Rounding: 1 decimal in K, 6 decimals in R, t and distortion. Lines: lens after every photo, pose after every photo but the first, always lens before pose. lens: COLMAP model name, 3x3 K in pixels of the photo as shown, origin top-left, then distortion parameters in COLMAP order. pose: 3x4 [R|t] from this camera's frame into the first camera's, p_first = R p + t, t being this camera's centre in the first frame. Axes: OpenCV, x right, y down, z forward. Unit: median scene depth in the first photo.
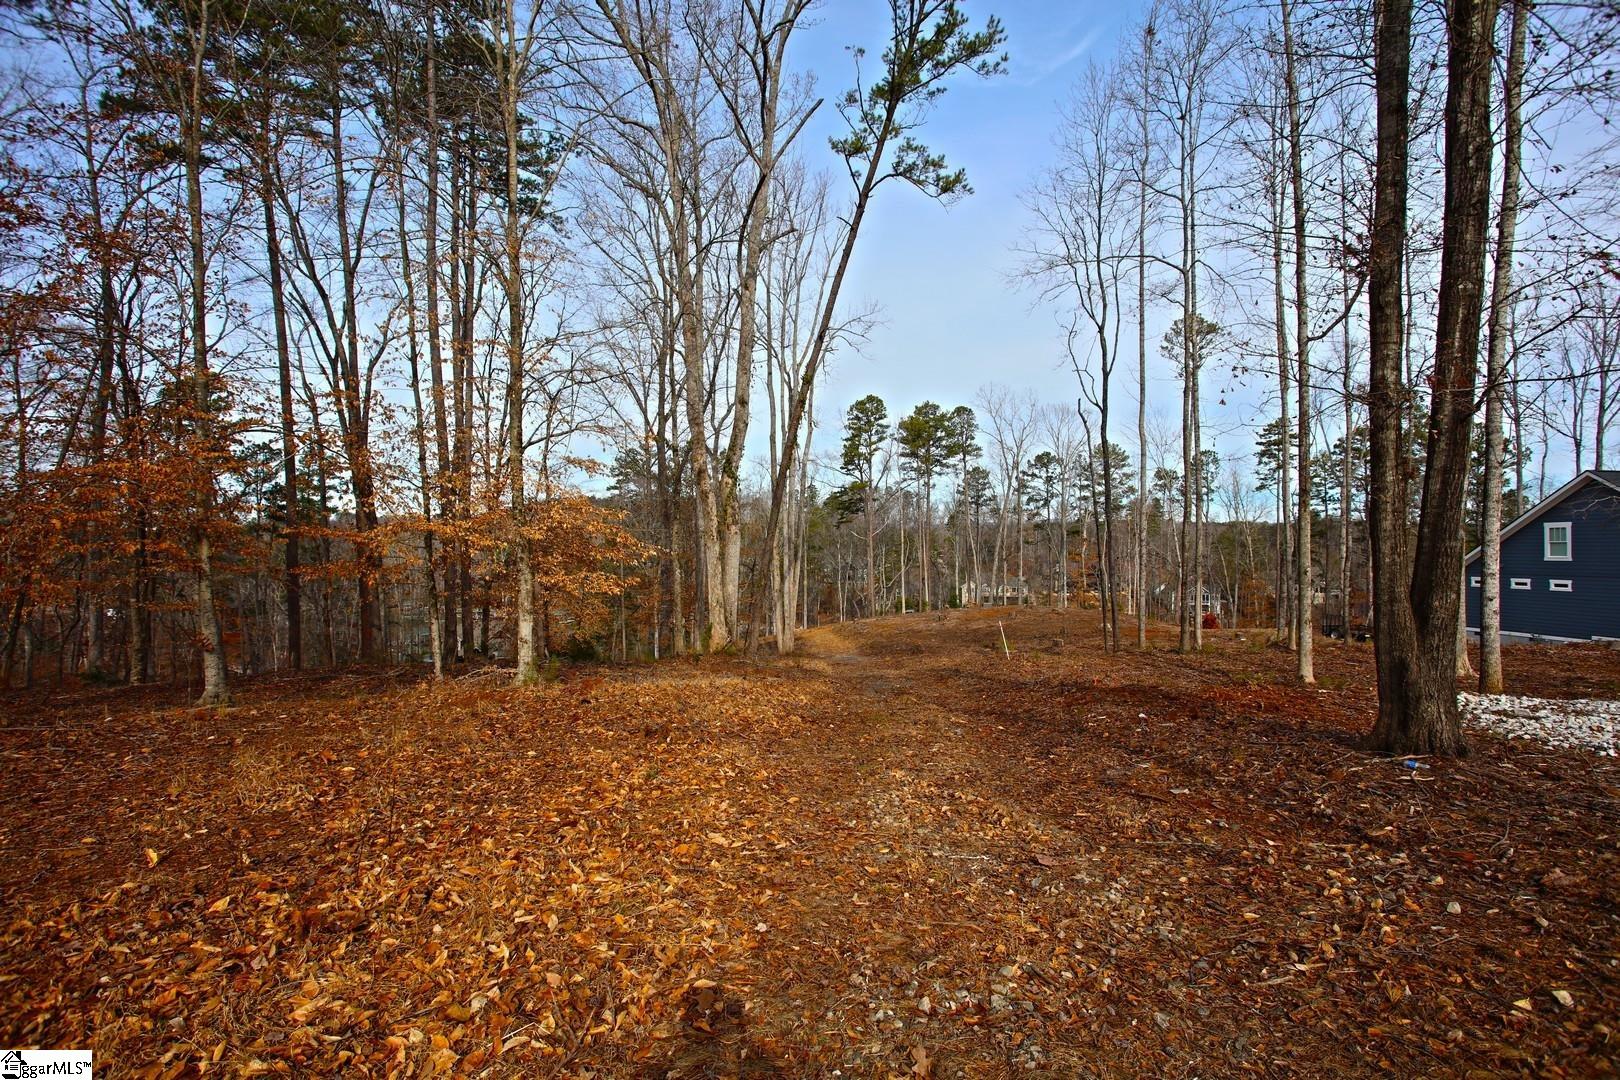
lens RADIAL K [[785.2, 0, 812.8], [0, 785.2, 544.1], [0, 0, 1]] dist [-0.079339, 0.037565]
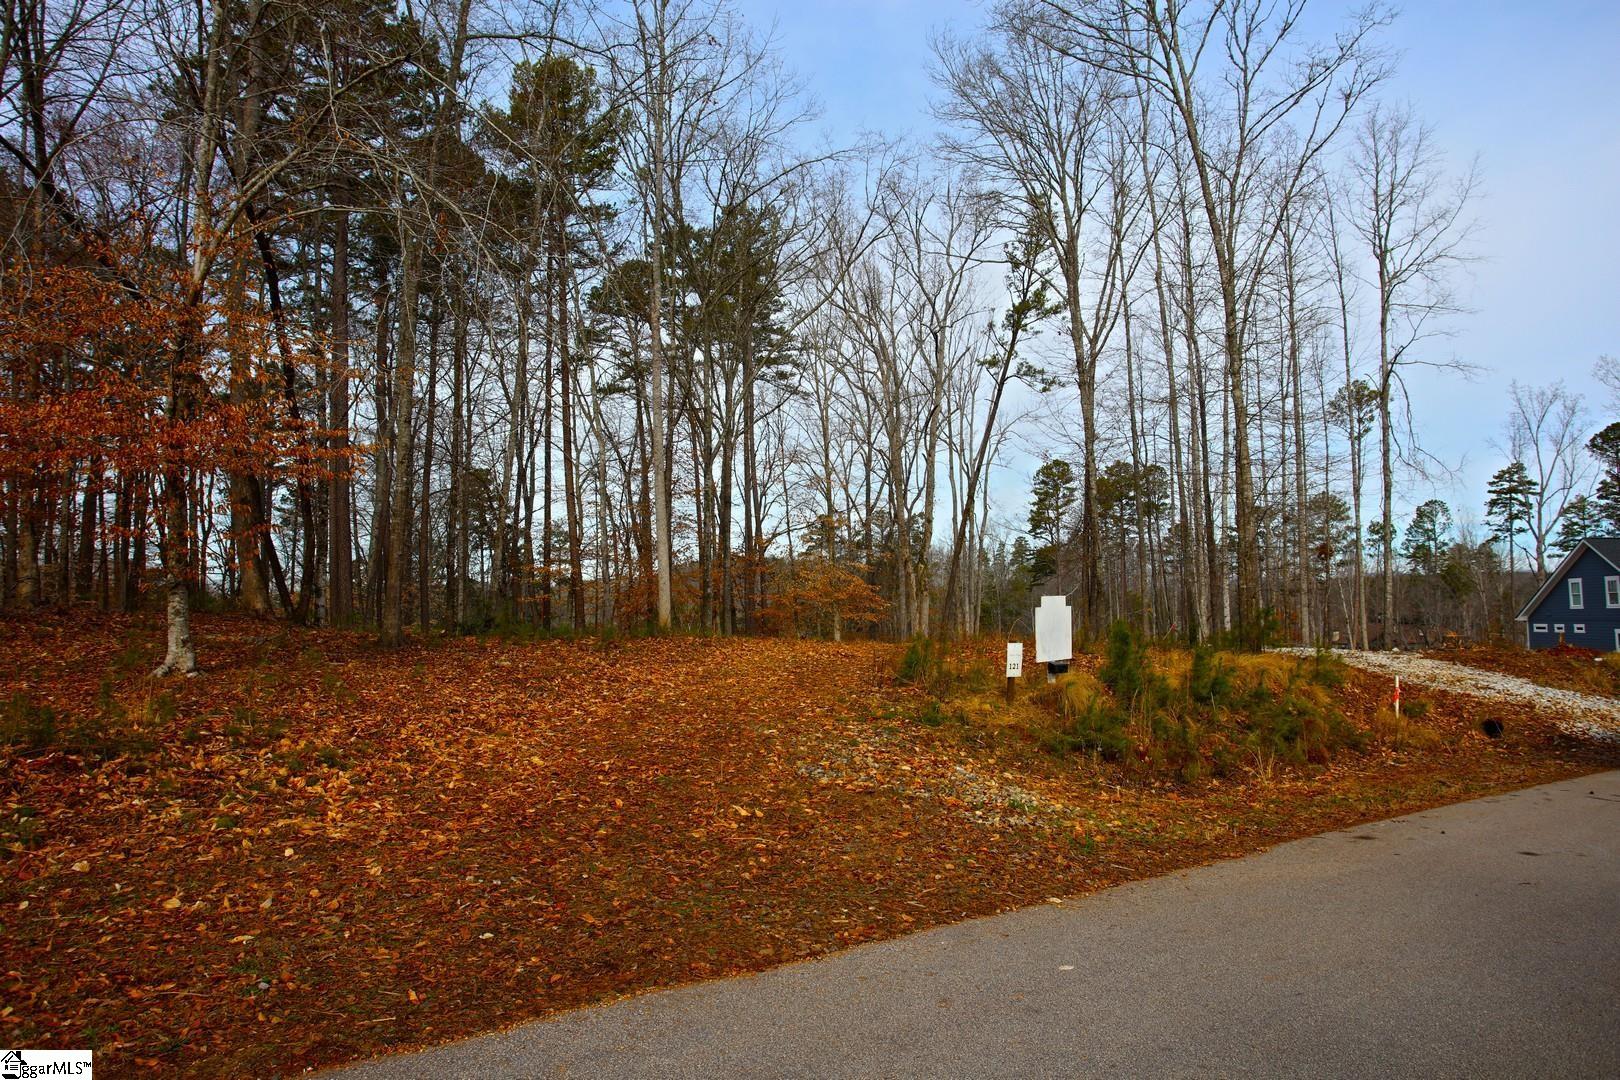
lens RADIAL K [[1034.8, 0, 812.1], [0, 1034.8, 544.4], [0, 0, 1]] dist [-0.054948, 0.053684]
pose [[0.977936, -0.022907, -0.207644, 0.038796], [0.009174, 0.997720, -0.066861, 0.006726], [0.208702, 0.063481, 0.975917, -0.372984]]
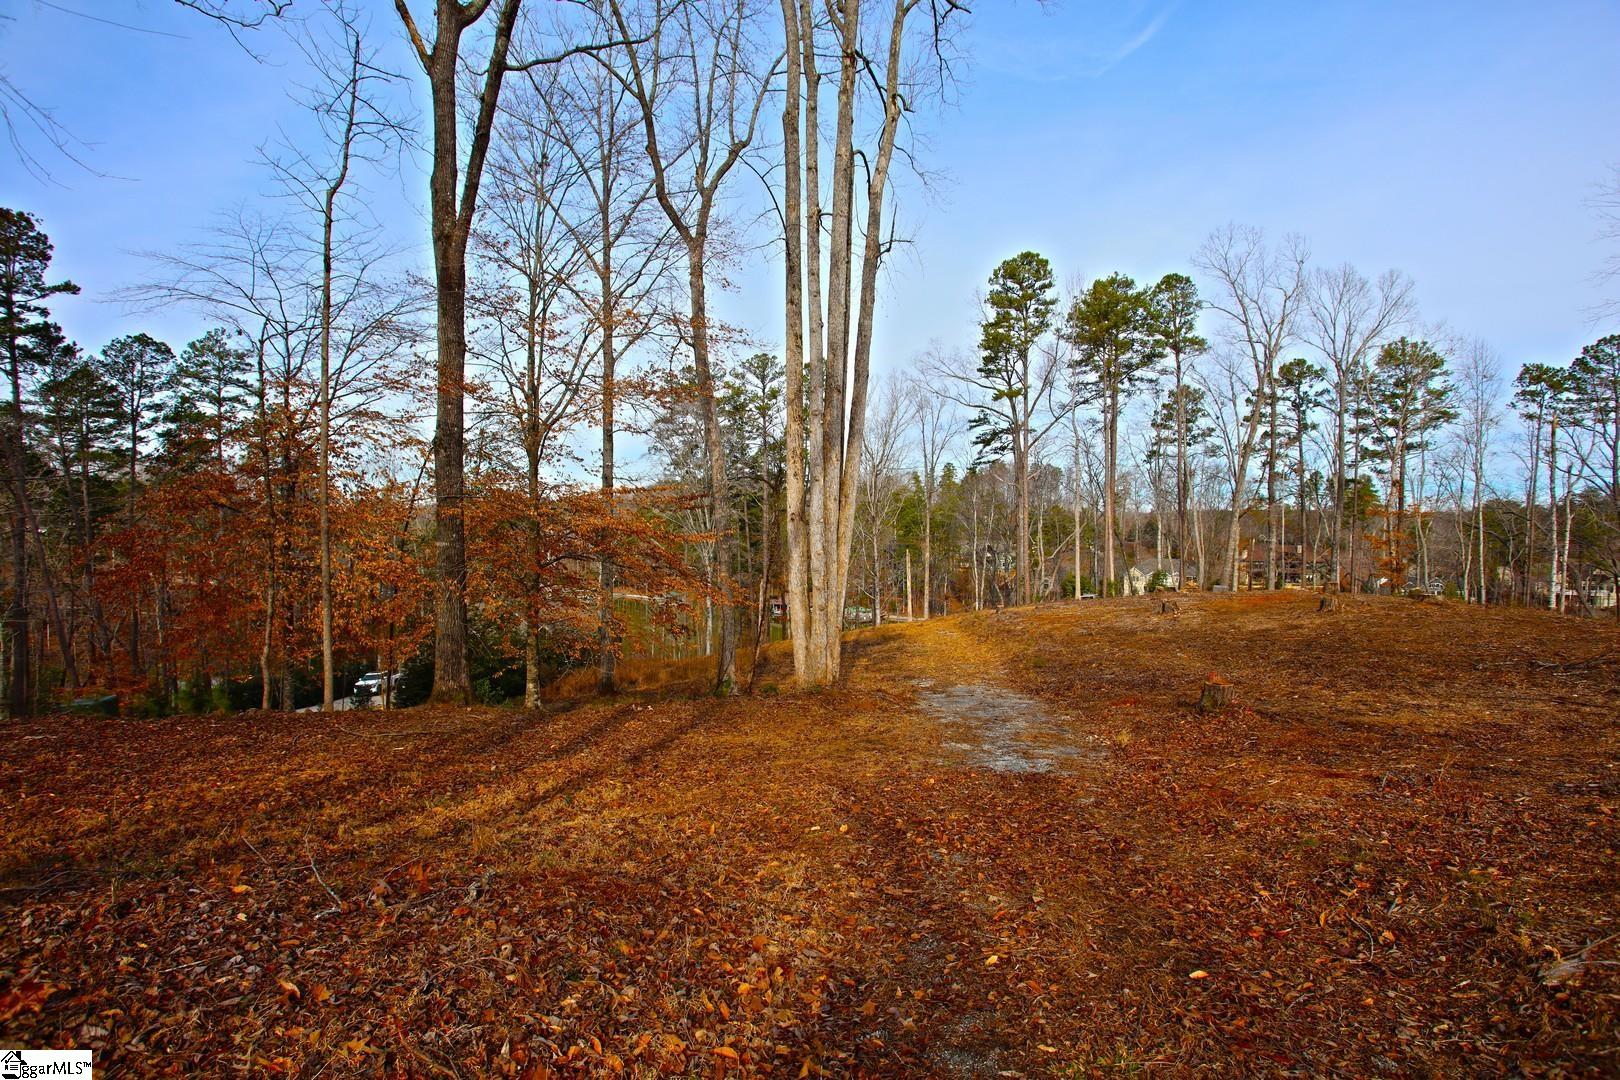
lens RADIAL K [[785.2, 0, 812.8], [0, 785.2, 544.1], [0, 0, 1]] dist [-0.079339, 0.037565]
pose [[0.984542, 0.013896, -0.174599, 0.016364], [-0.011645, 0.999835, 0.013905, 0.038115], [0.174763, -0.011657, 0.984541, 0.358750]]
